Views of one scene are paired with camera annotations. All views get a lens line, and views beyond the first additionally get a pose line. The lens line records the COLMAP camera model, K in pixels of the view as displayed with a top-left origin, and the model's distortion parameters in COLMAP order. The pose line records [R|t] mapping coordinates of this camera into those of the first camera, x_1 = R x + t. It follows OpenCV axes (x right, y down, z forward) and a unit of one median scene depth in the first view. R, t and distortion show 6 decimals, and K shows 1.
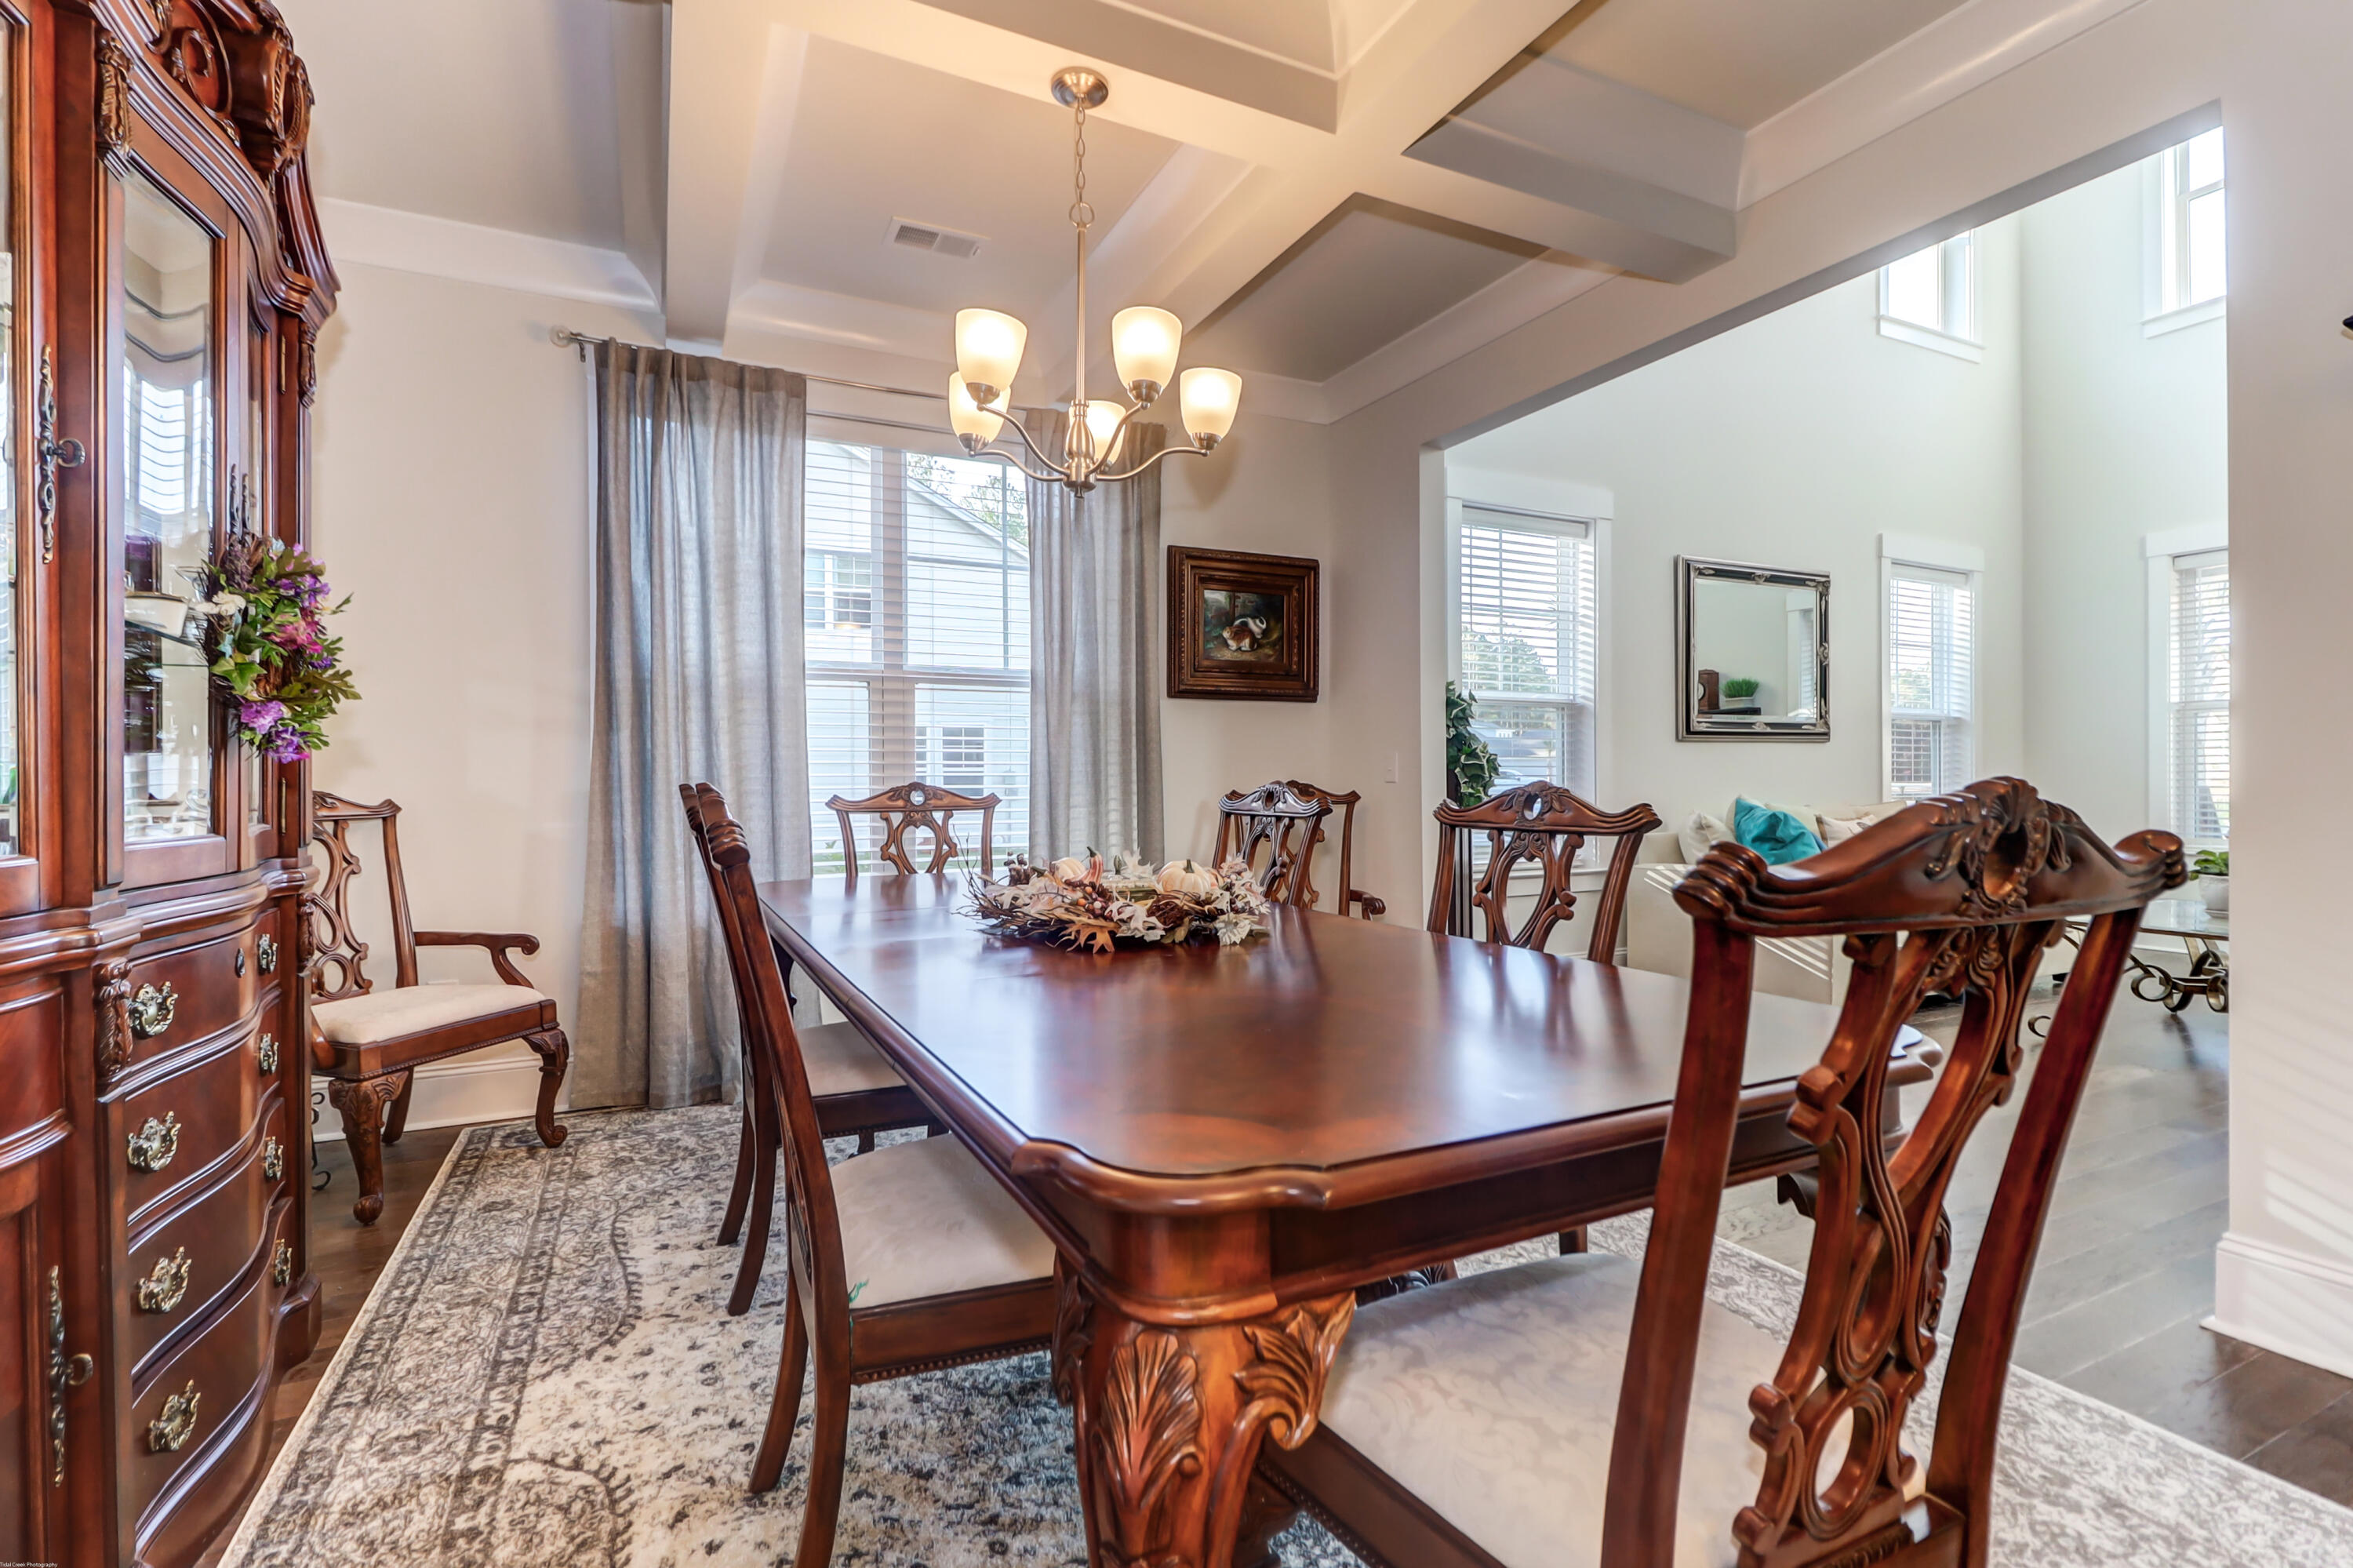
lens RADIAL K [[1095.4, 0, 1174.9], [0, 1095.4, 781.0], [0, 0, 1]] dist [0.001385, -0.001056]
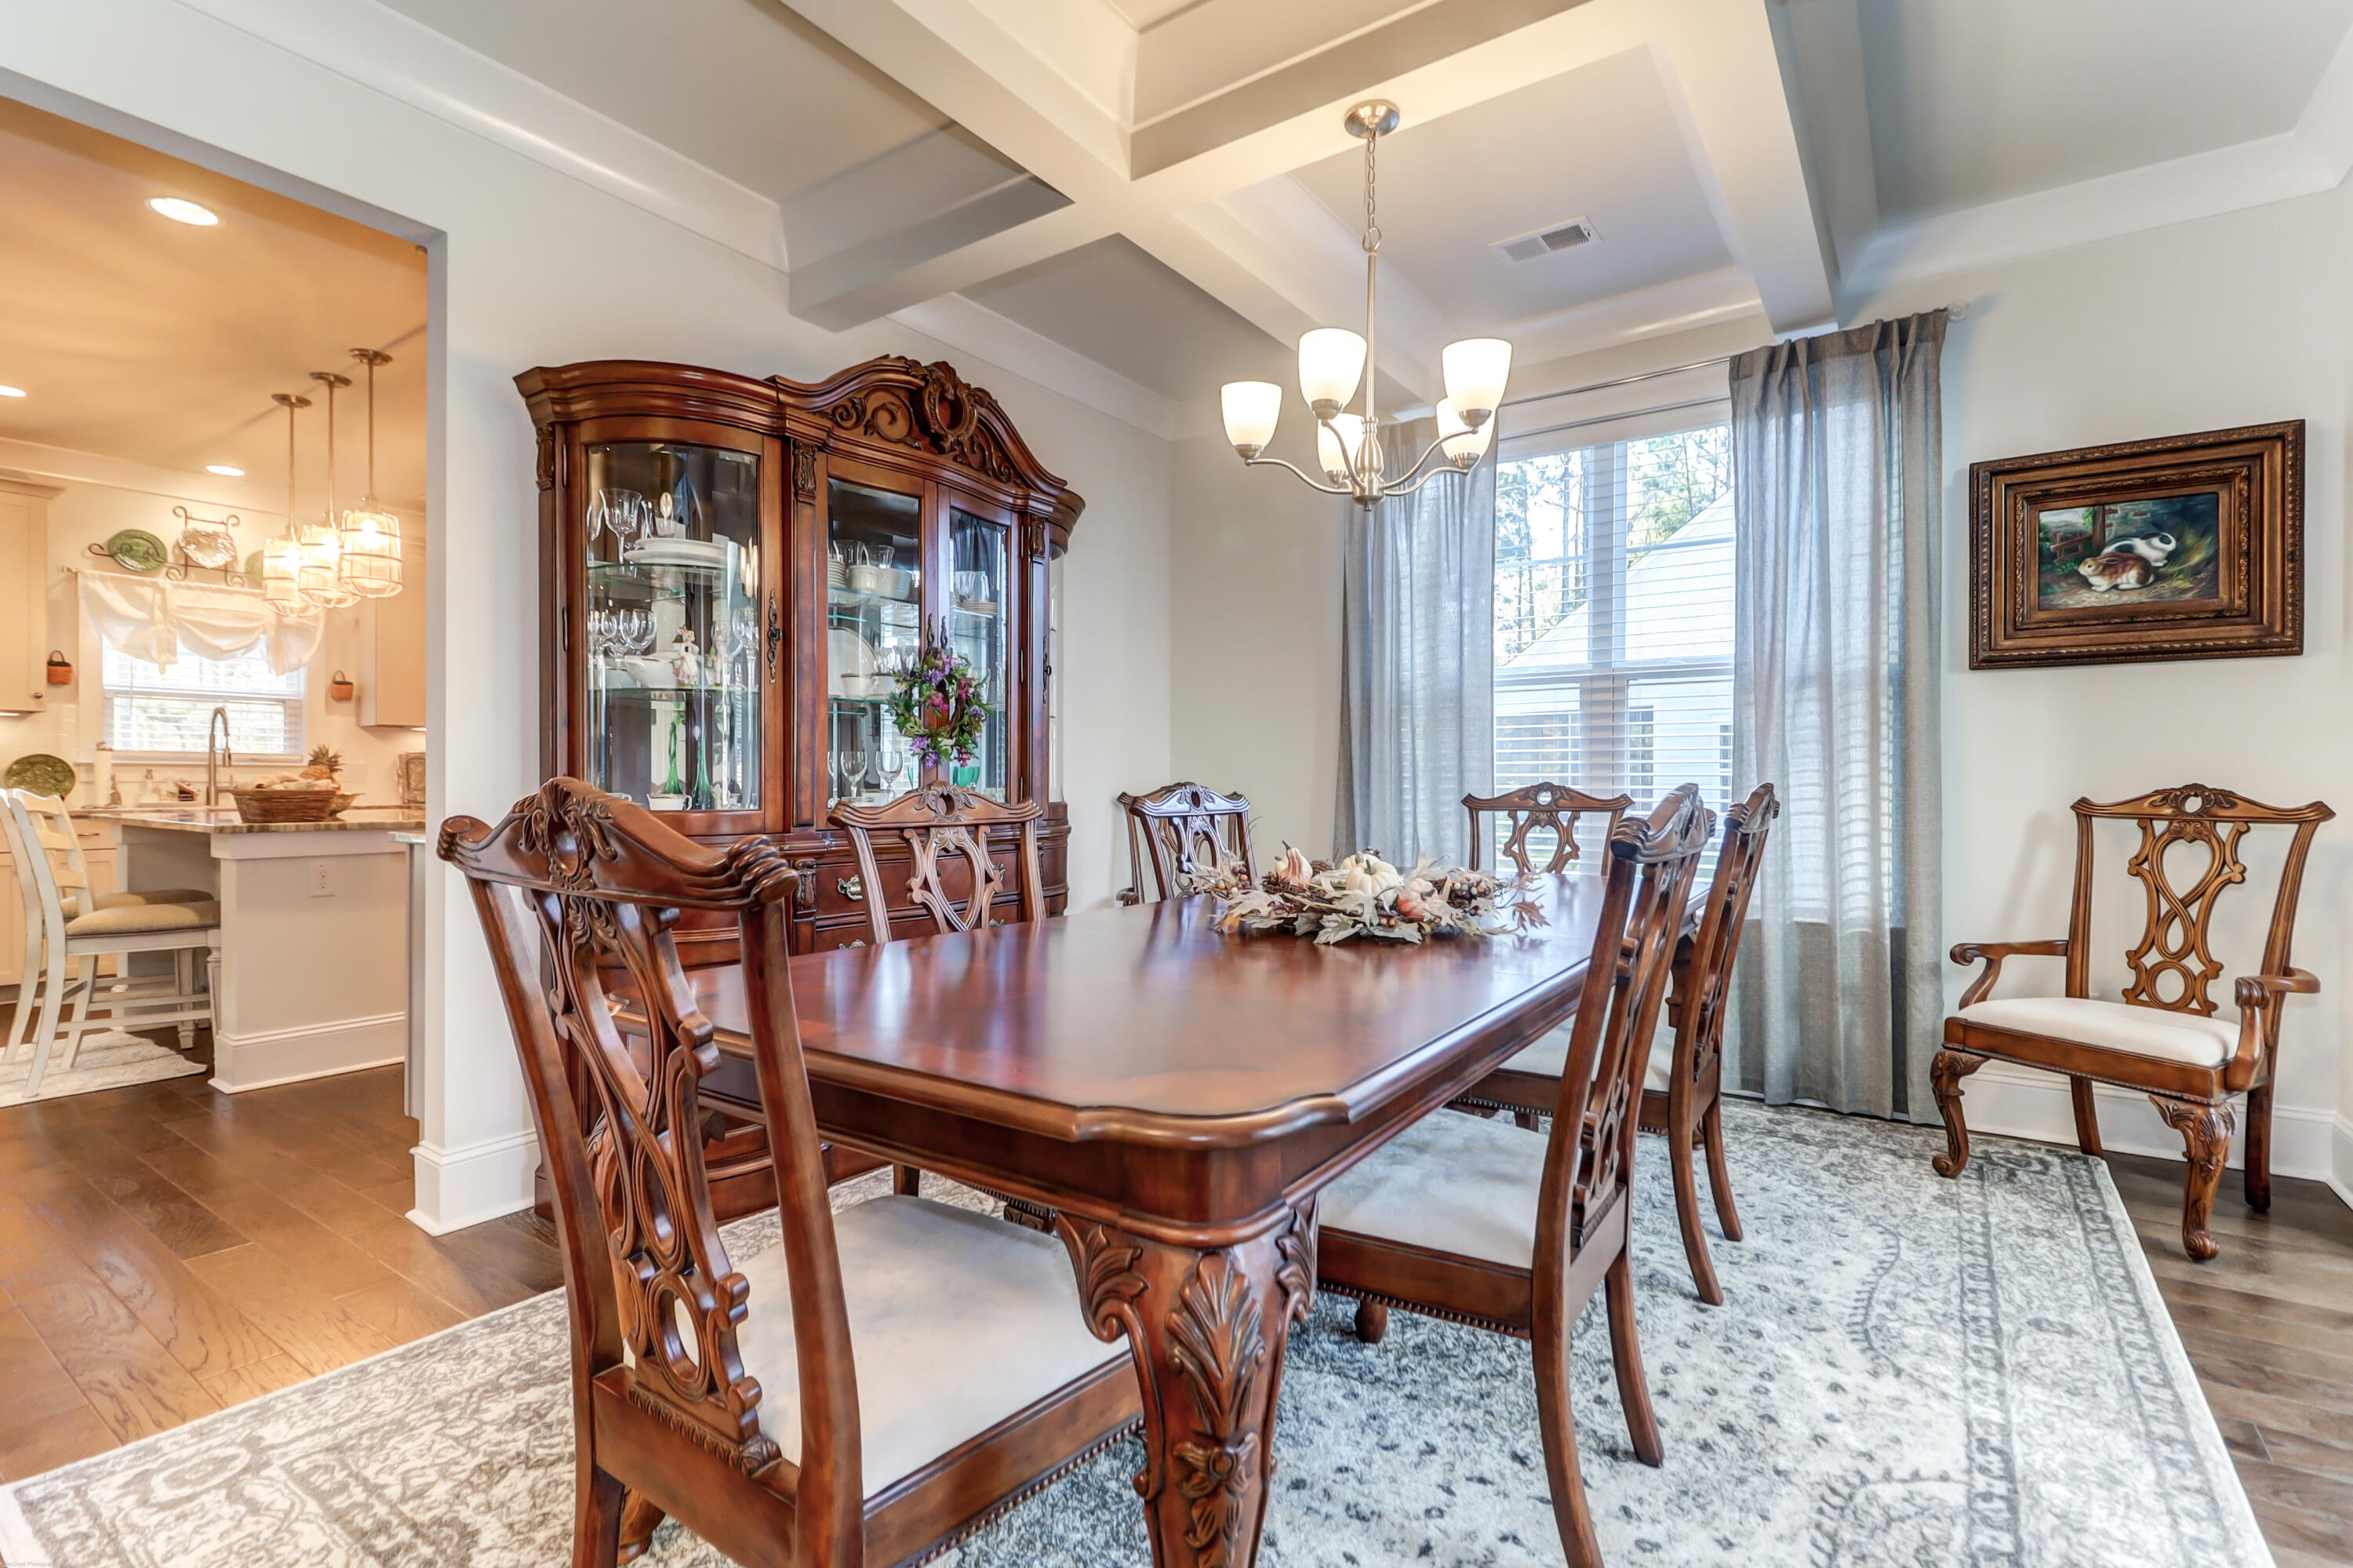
lens RADIAL K [[1095.4, 0, 1173.6], [0, 1095.4, 781.4], [0, 0, 1]] dist [0.001385, -0.001056]
pose [[0.482620, 0.004369, -0.875819, 0.377472], [-0.003397, 0.999989, 0.003116, -0.001494], [0.875823, 0.001471, 0.482630, 0.170469]]
